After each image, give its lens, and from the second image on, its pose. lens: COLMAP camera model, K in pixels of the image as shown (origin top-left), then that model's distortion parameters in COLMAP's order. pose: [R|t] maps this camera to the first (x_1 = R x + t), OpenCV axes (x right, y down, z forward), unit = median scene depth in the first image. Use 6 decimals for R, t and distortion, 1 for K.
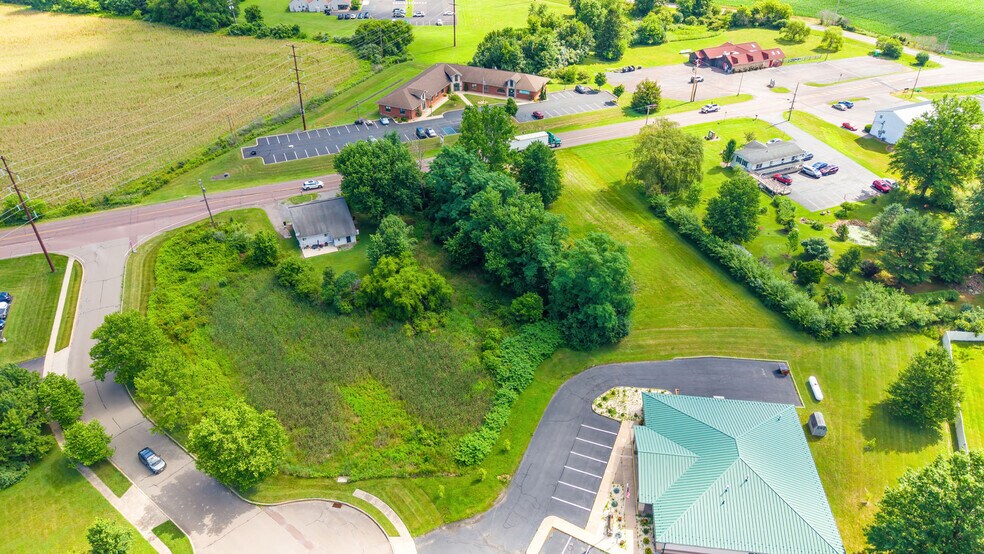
lens RADIAL K [[664.0, 0, 488.5], [0, 664.0, 272.0], [0, 0, 1]] dist [0.020287, -0.015683]
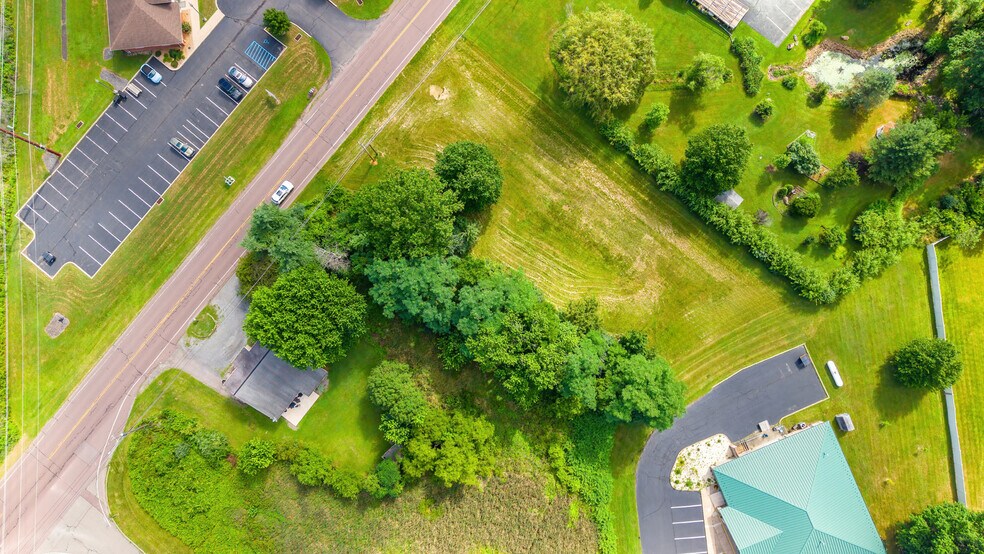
lens RADIAL K [[664.0, 0, 488.5], [0, 664.0, 272.0], [0, 0, 1]] dist [0.020287, -0.015683]
pose [[0.873043, -0.486489, 0.033542, 0.010740], [0.275586, 0.548967, 0.789105, -0.547280], [-0.402304, -0.679679, 0.613341, 0.365031]]
